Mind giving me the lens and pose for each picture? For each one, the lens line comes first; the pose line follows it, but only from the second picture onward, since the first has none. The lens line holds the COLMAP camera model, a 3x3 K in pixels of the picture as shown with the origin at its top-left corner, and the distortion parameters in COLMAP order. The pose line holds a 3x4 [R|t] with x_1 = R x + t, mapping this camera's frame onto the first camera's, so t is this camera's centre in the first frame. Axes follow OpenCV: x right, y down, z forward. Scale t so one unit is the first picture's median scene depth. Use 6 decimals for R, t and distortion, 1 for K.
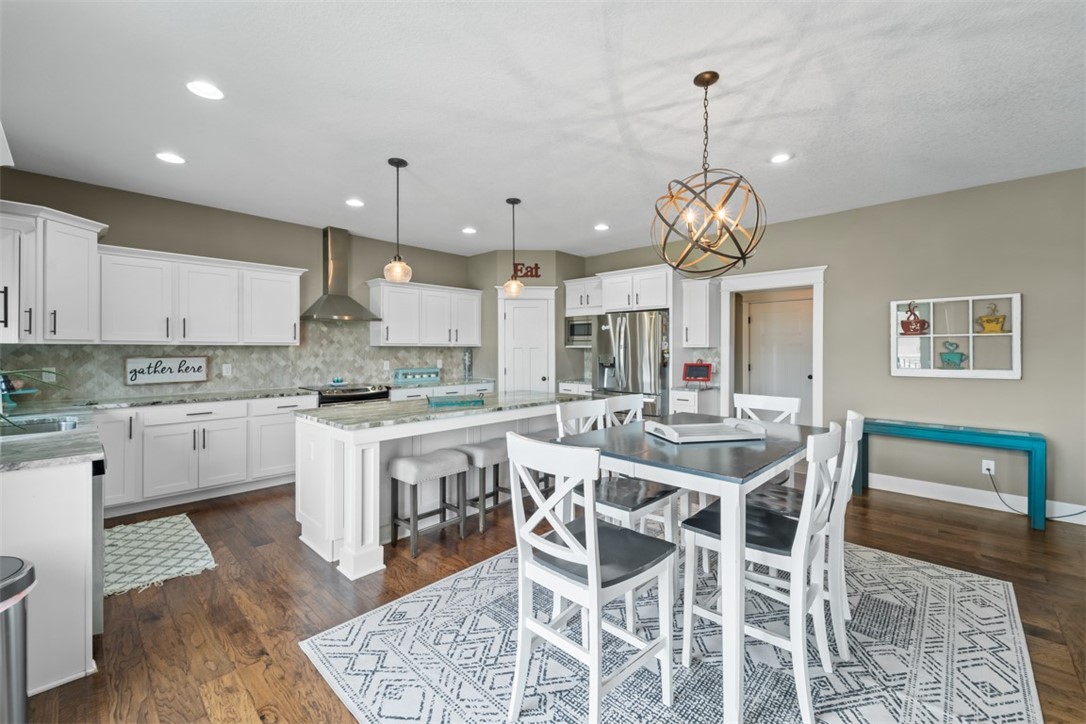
lens RADIAL K [[443.9, 0, 545.1], [0, 443.9, 350.5], [0, 0, 1]] dist [0.000695, -0.000276]
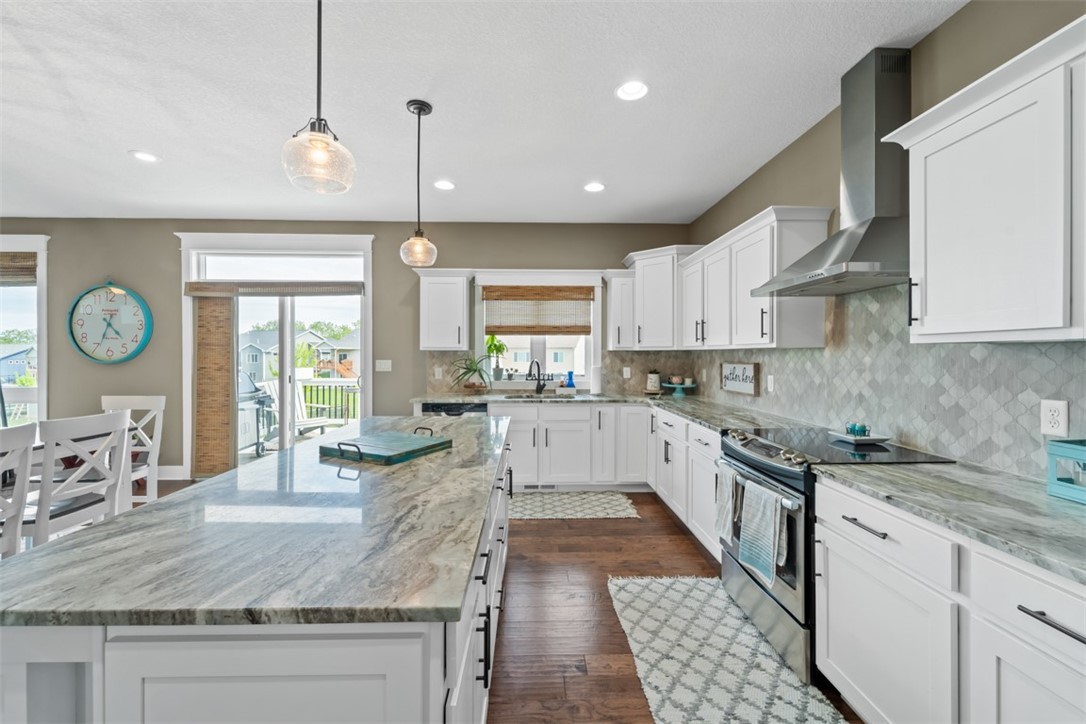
lens RADIAL K [[443.9, 0, 546.2], [0, 443.9, 359.4], [0, 0, 1]] dist [0.000695, -0.000276]
pose [[-0.708547, 0.010354, -0.705588, 0.040705], [0.000446, 0.999899, 0.014225, -0.005258], [0.705664, 0.009764, -0.708479, 1.284190]]
